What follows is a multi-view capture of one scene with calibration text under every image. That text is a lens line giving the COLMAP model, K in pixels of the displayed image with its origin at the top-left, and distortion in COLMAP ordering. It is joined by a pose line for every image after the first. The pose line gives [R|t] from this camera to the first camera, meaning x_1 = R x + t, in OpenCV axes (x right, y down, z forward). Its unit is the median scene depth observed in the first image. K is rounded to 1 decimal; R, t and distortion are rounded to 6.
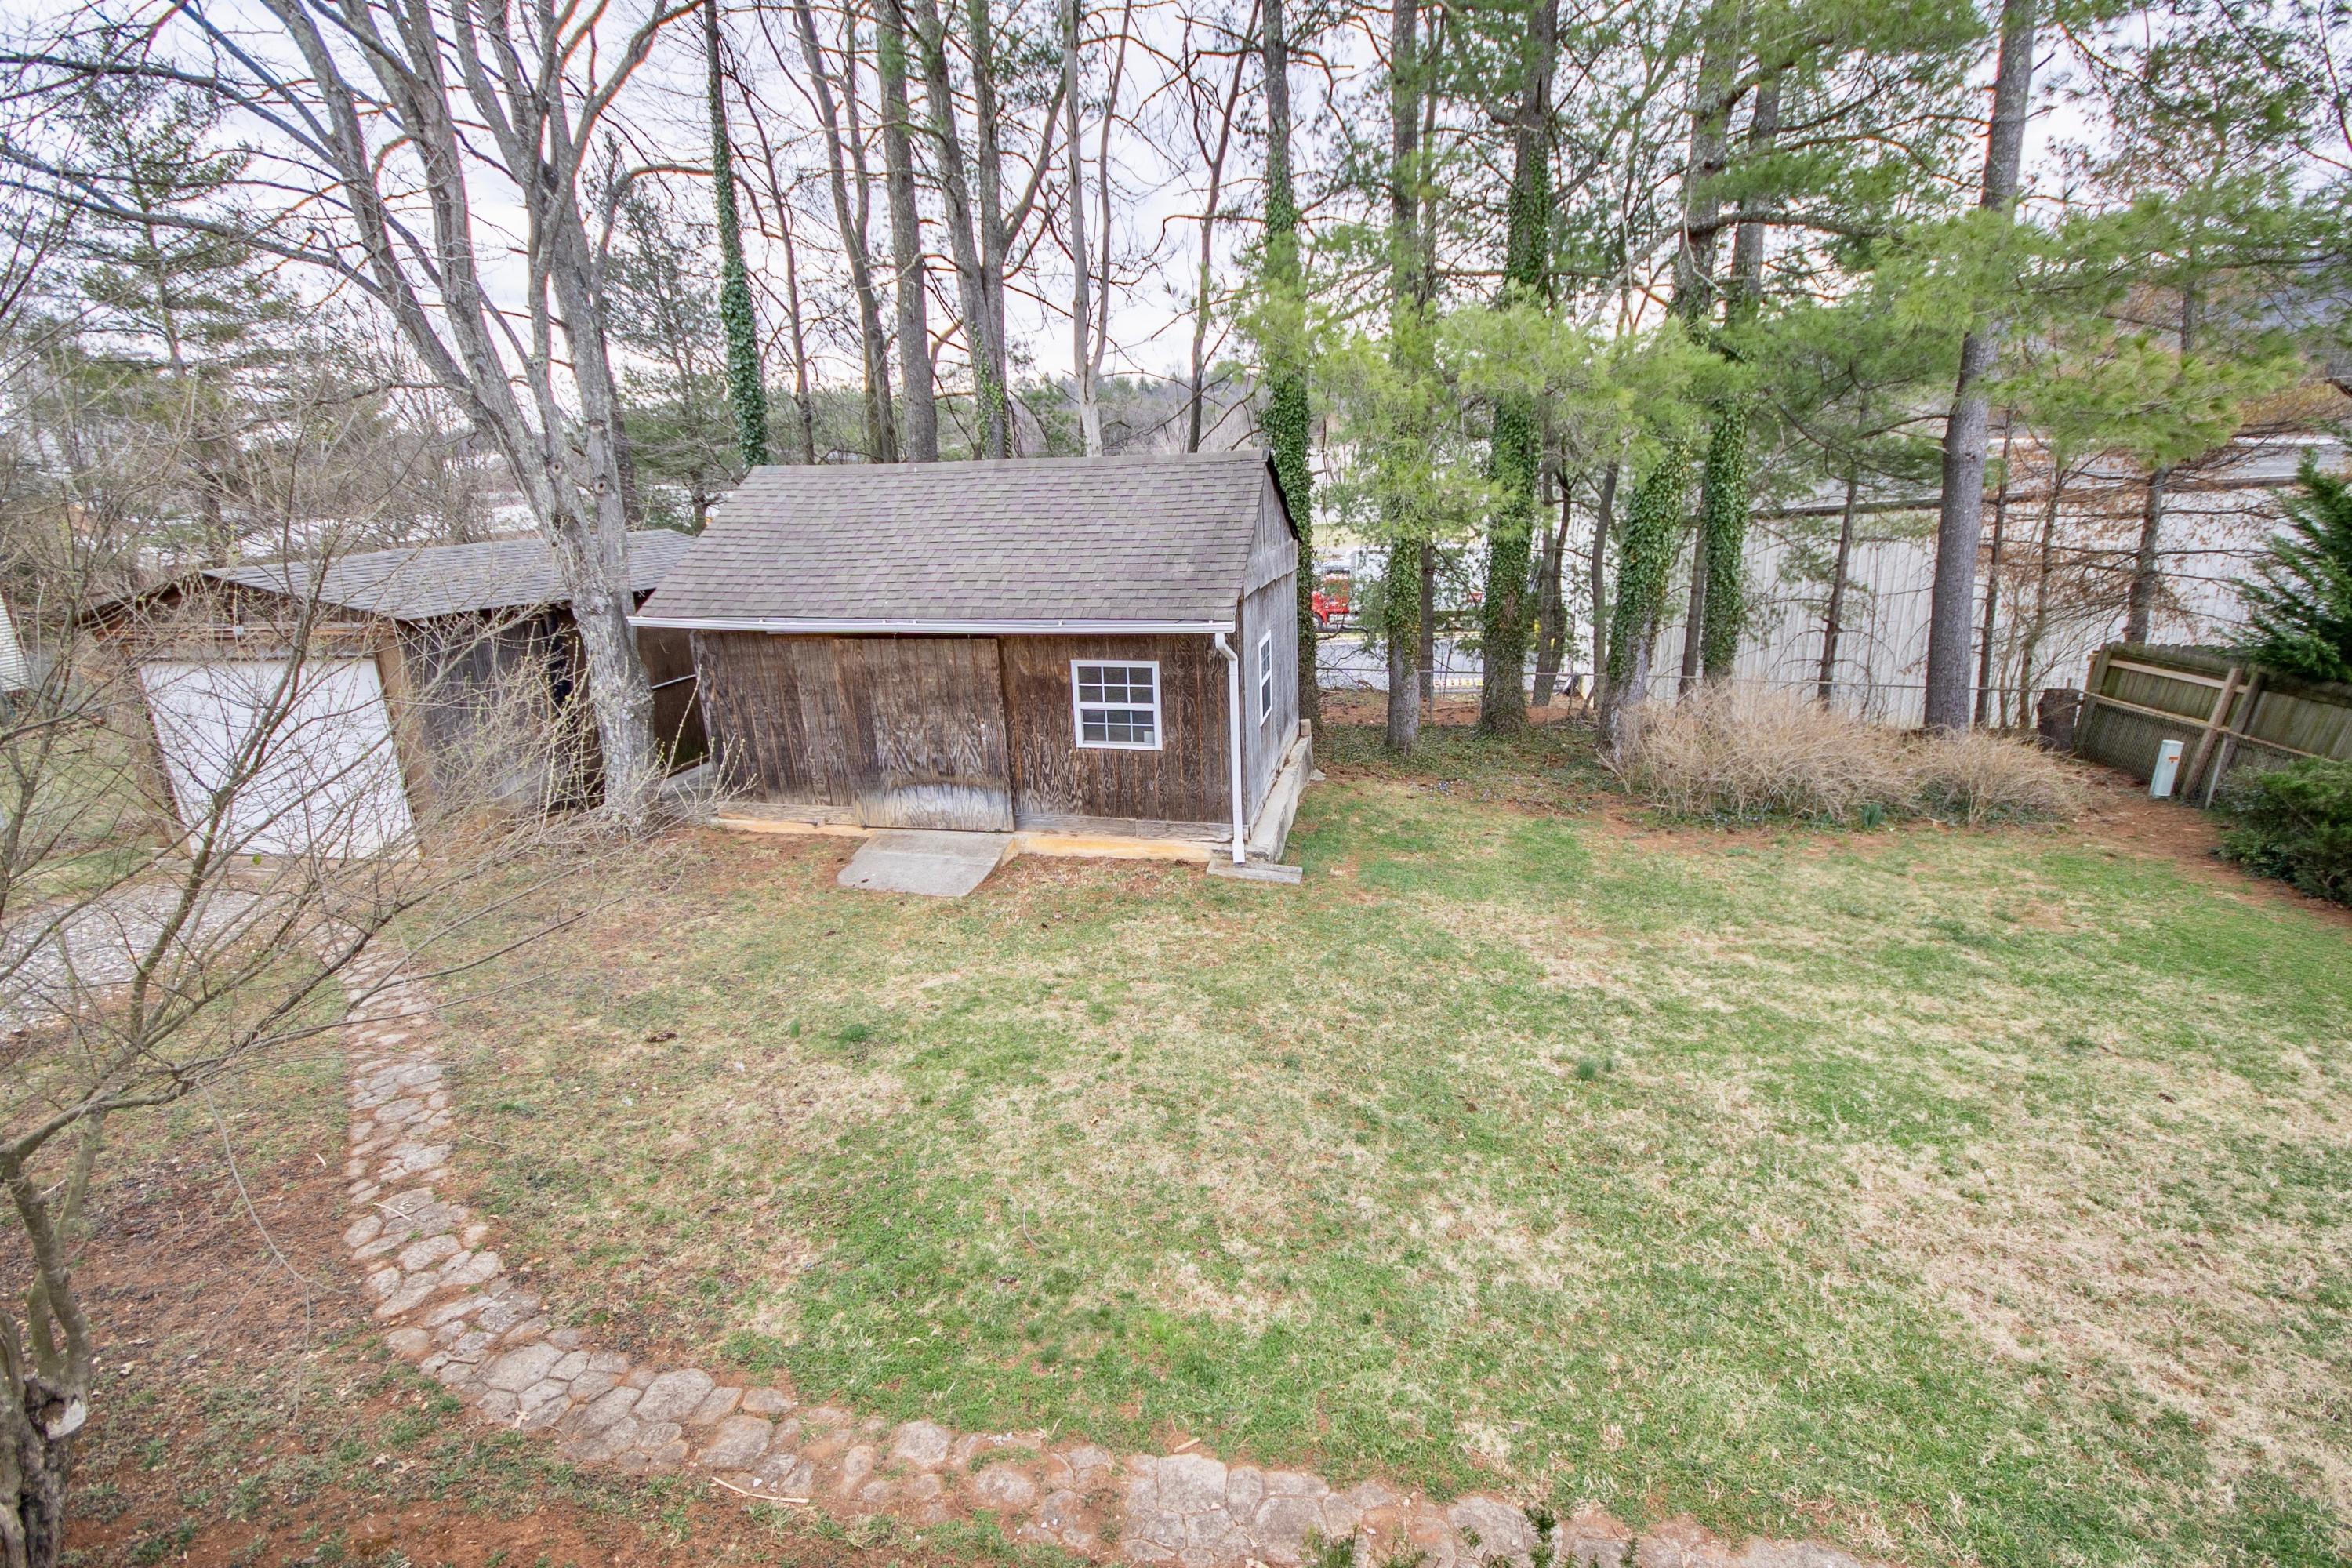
lens RADIAL K [[1076.3, 0, 1176.0], [0, 1076.3, 784.0], [0, 0, 1]] dist [0.028252, -0.021702]
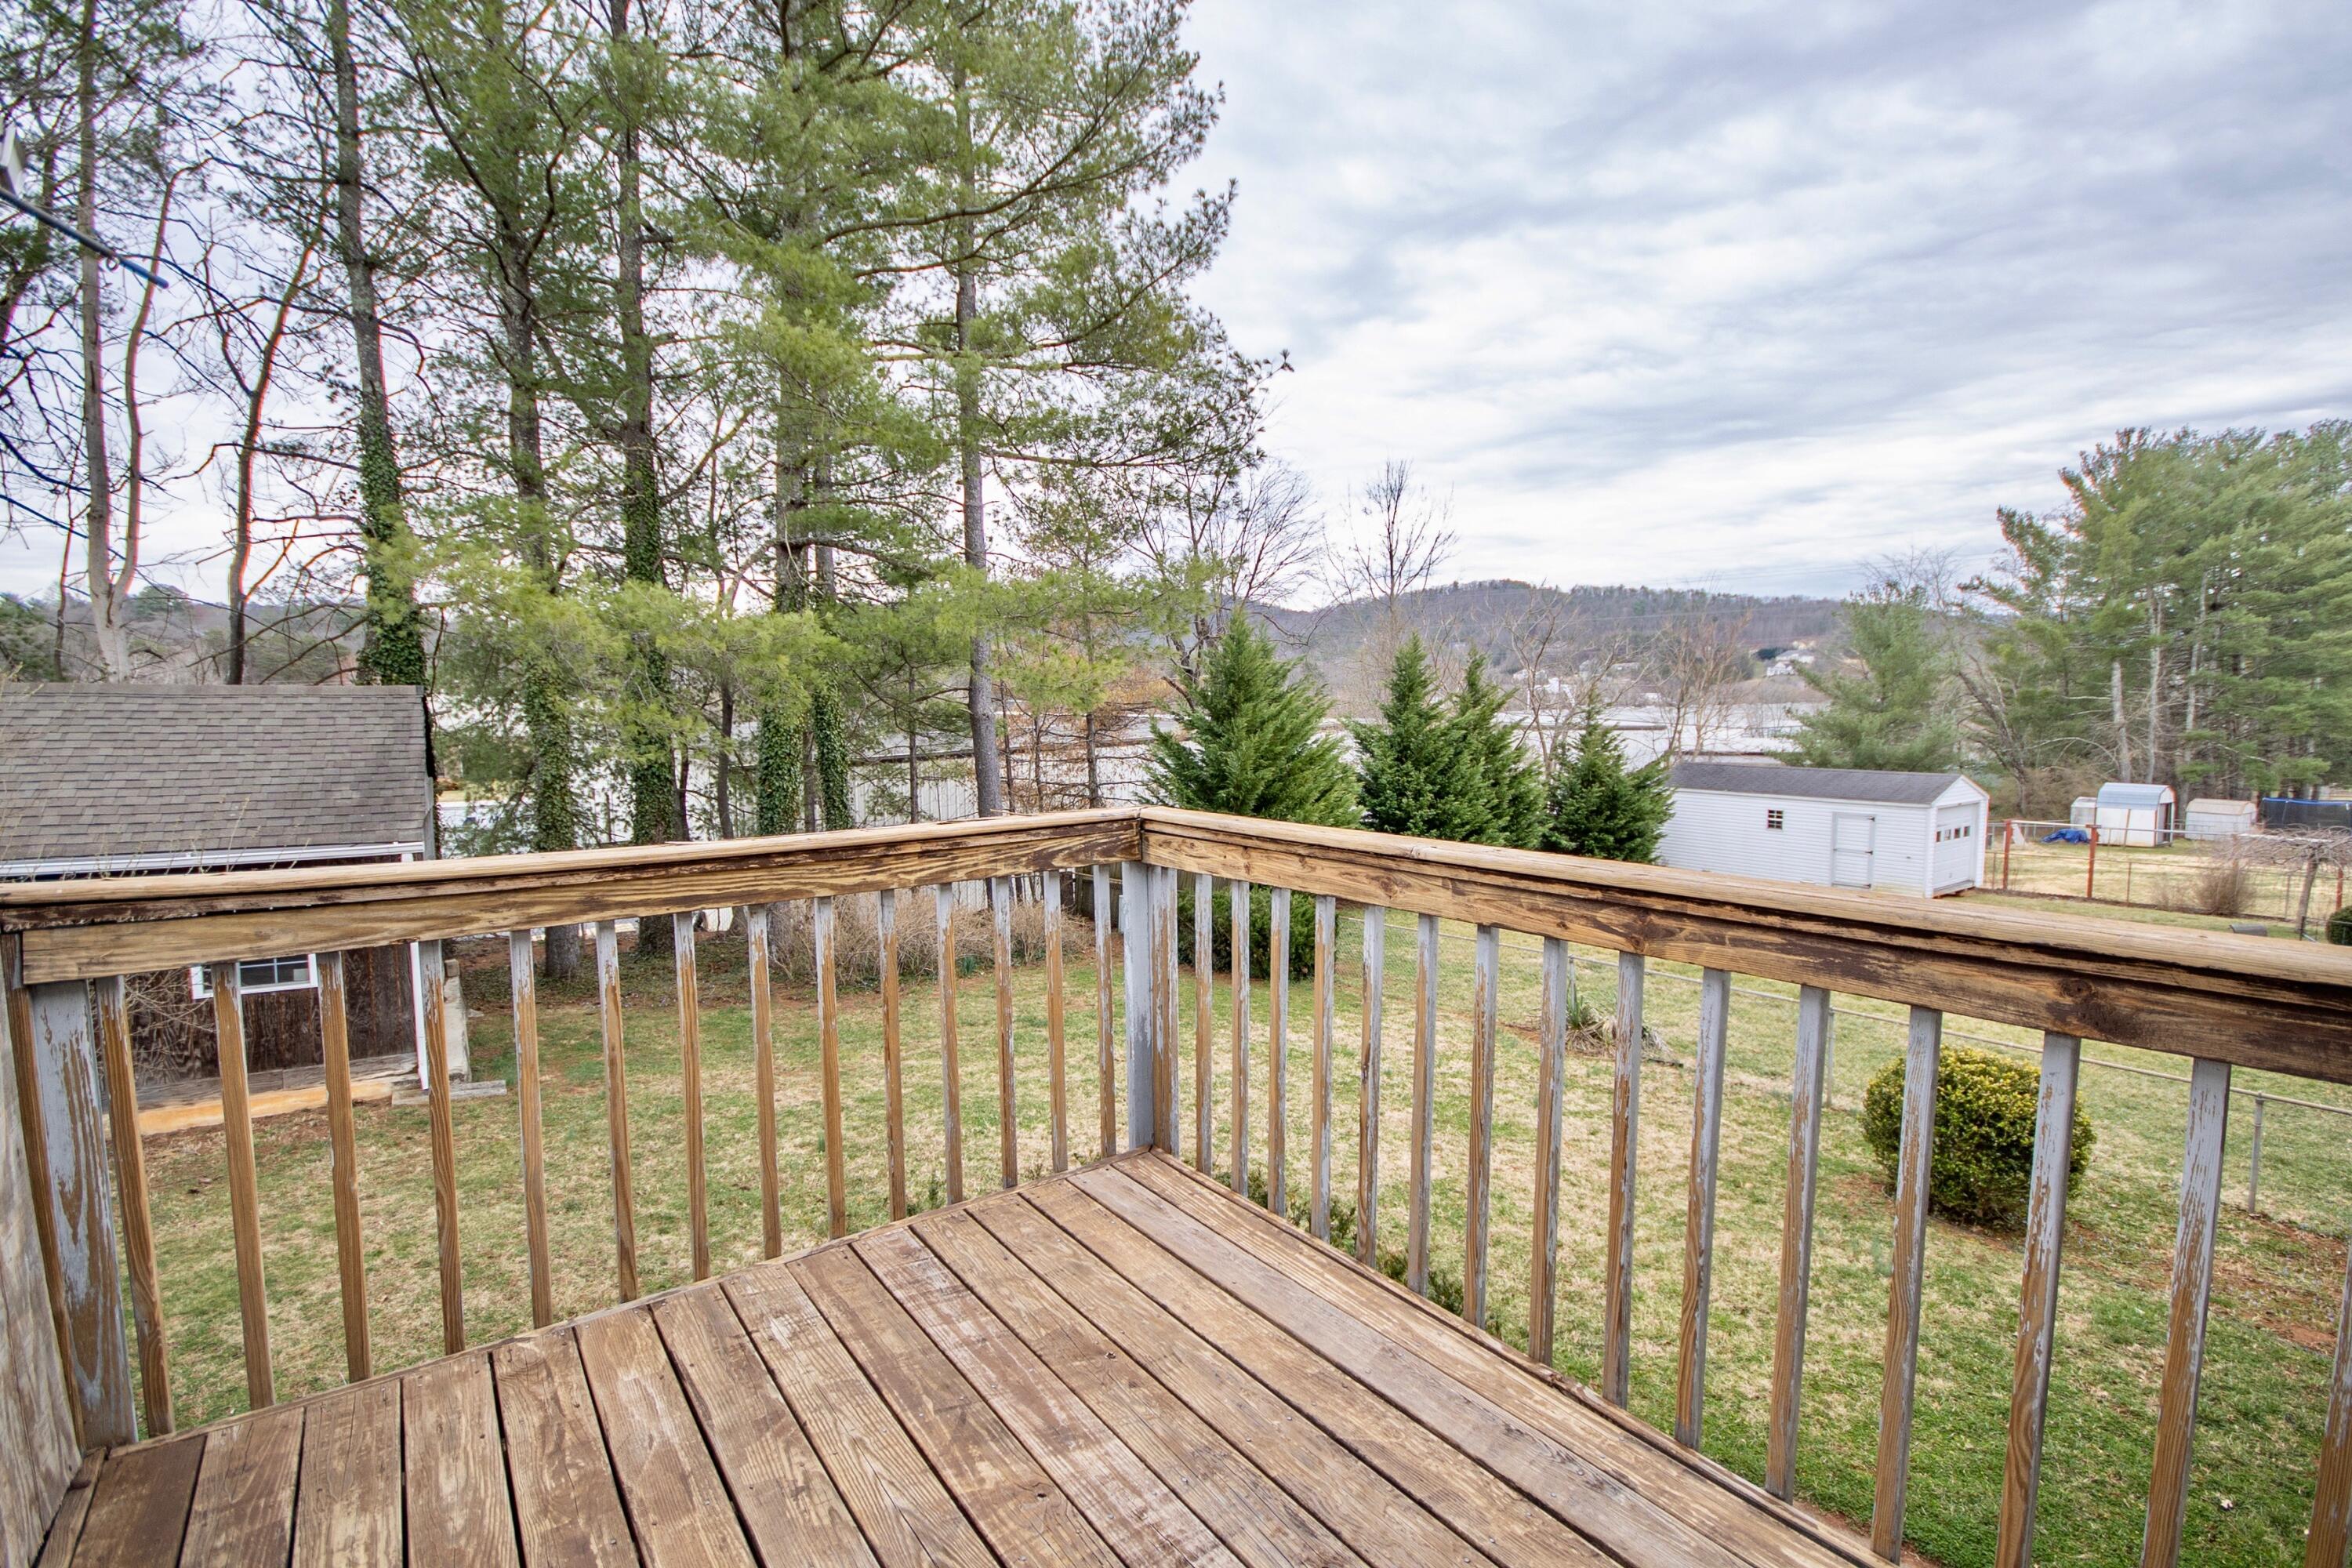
lens RADIAL K [[1076.3, 0, 1176.0], [0, 1076.3, 784.0], [0, 0, 1]] dist [0.028252, -0.021702]
pose [[0.704640, -0.018229, 0.709331, -0.096357], [0.182270, 0.970775, -0.156117, 0.050090], [-0.685755, 0.239296, 0.687370, -0.123372]]
